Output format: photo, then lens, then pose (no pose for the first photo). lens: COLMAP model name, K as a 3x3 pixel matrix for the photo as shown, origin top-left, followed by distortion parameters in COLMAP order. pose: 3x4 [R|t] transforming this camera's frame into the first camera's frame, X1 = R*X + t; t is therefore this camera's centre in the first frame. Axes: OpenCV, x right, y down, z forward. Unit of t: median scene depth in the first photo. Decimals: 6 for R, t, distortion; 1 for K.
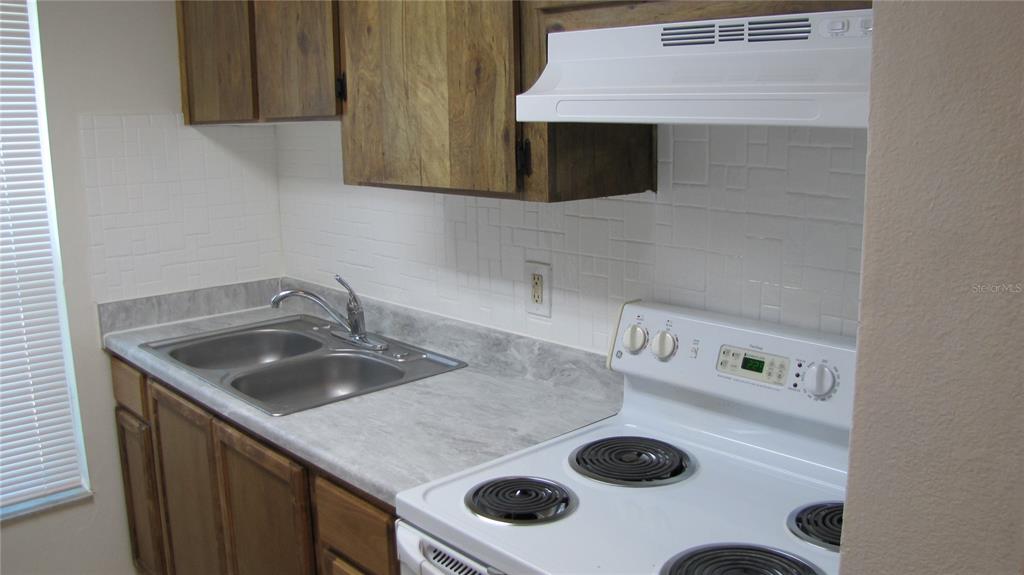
lens RADIAL K [[891.2, 0, 512.0], [0, 891.2, 287.5], [0, 0, 1]] dist [-0.141244, -0.000751]
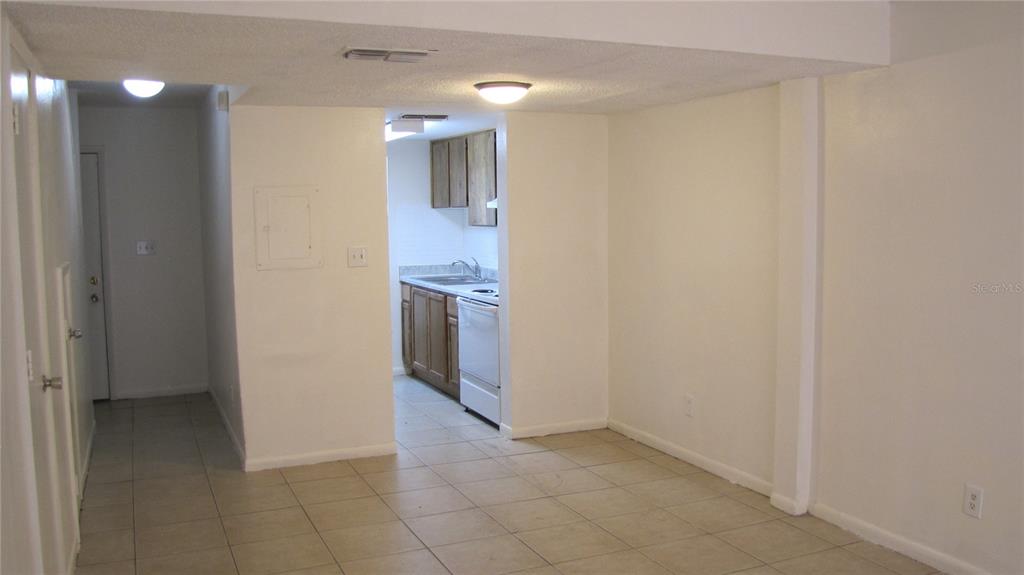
lens RADIAL K [[891.2, 0, 512.0], [0, 891.2, 287.5], [0, 0, 1]] dist [-0.141244, -0.000751]
pose [[0.946748, 0.034586, -0.320111, 1.078874], [-0.066398, 0.993816, -0.089000, 0.415875], [0.315054, 0.105515, 0.943190, -2.177713]]
